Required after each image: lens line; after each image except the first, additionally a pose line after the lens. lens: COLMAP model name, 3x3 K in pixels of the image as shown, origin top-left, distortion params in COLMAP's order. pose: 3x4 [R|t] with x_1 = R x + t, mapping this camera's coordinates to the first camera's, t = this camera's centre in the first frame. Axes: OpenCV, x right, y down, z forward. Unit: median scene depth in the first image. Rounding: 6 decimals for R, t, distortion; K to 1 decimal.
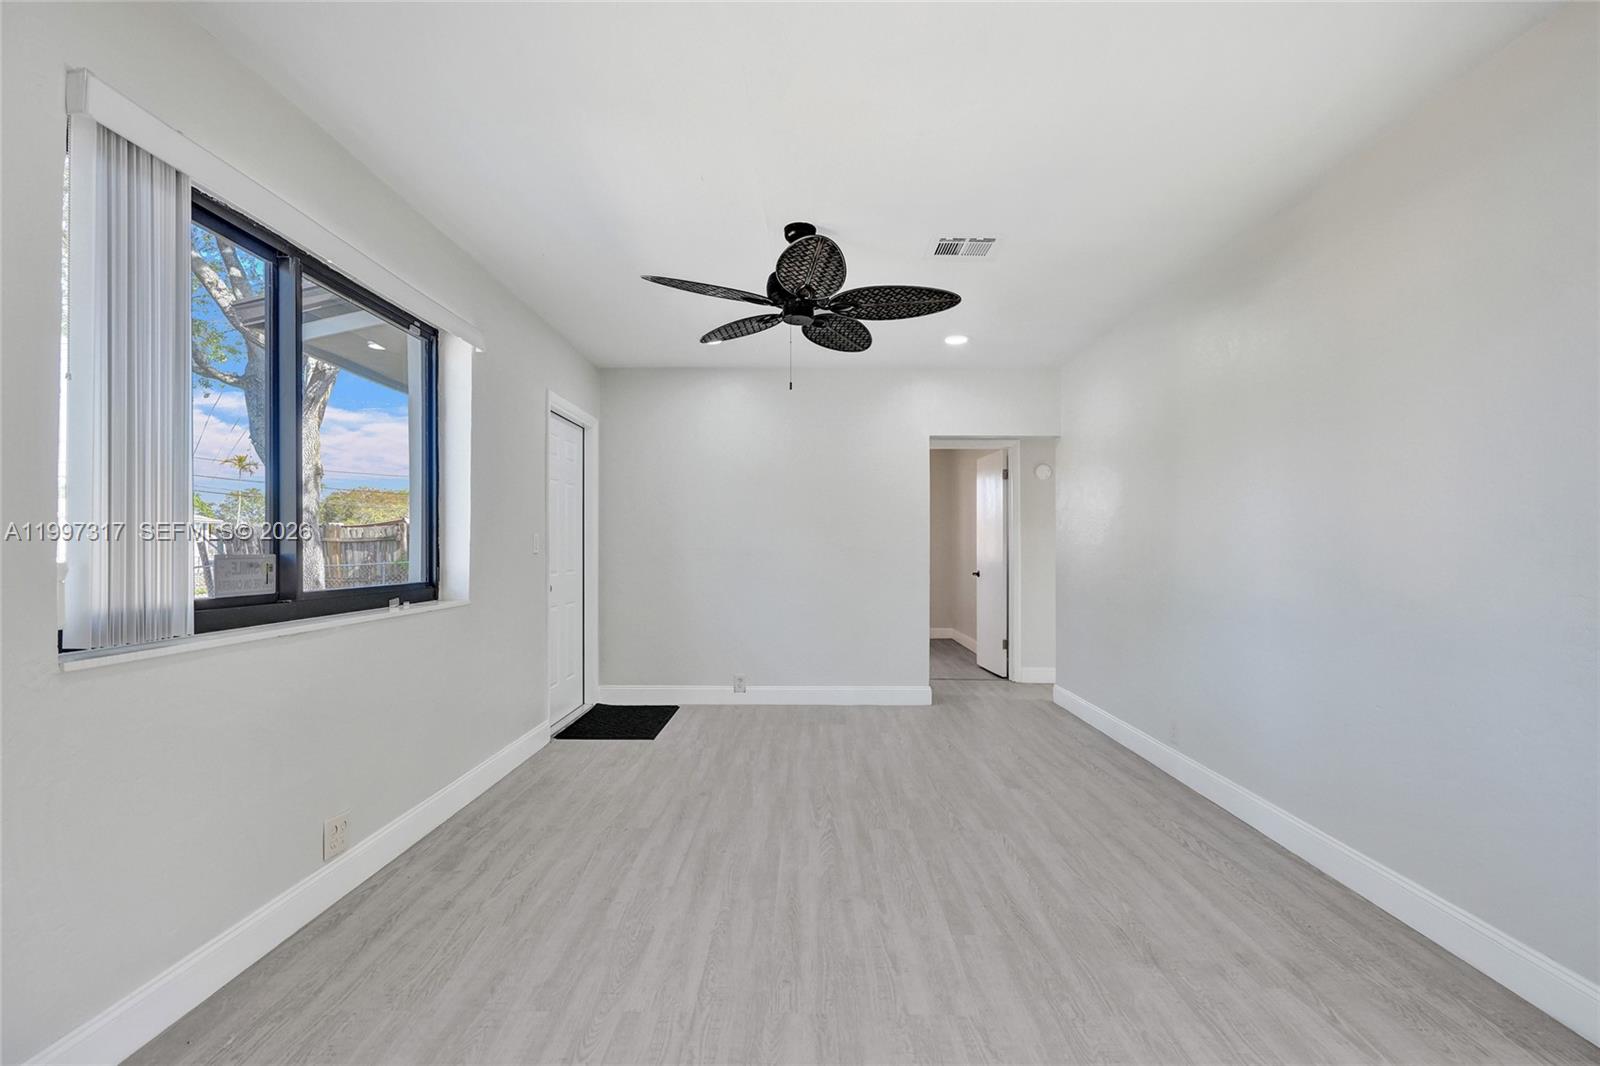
lens RADIAL K [[749.3, 0, 799.6], [0, 749.3, 544.6], [0, 0, 1]] dist [-0.004663, 0.002018]
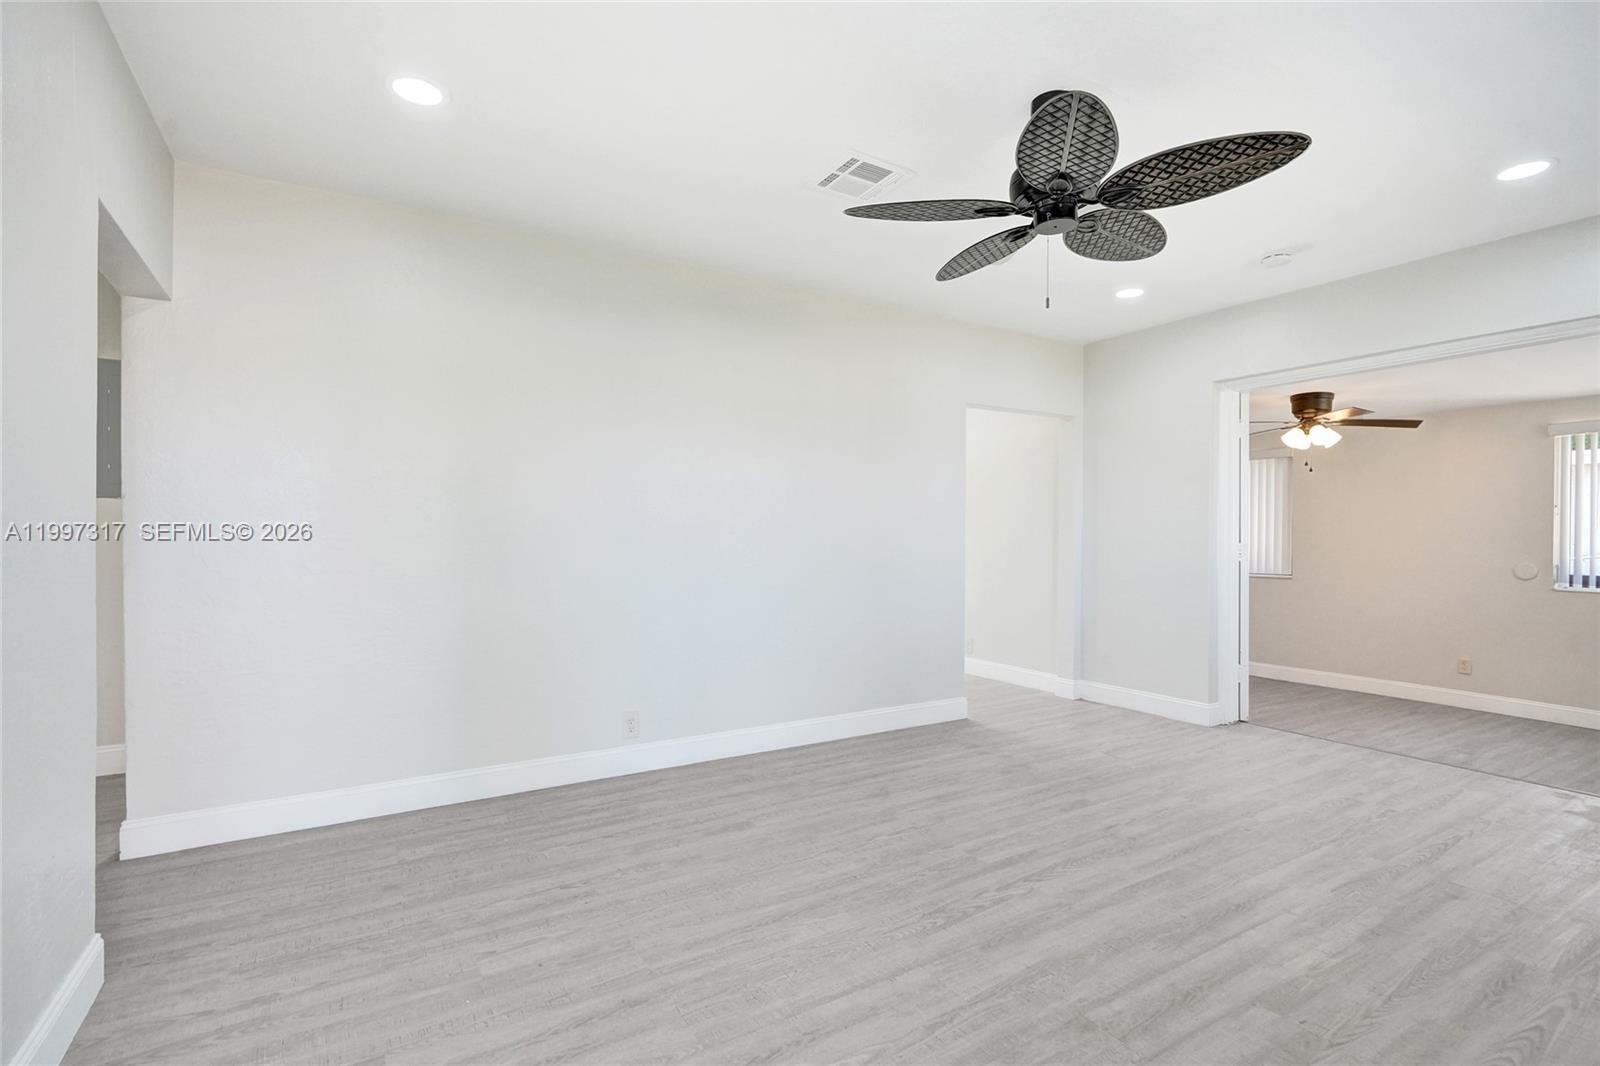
lens RADIAL K [[749.3, 0, 815.4], [0, 749.3, 517.4], [0, 0, 1]] dist [-0.004663, 0.002018]
pose [[-0.542482, 0.017796, 0.839879, -0.513623], [-0.008626, 0.999605, -0.026751, 0.015561], [-0.840023, -0.021757, -0.542114, 1.623683]]
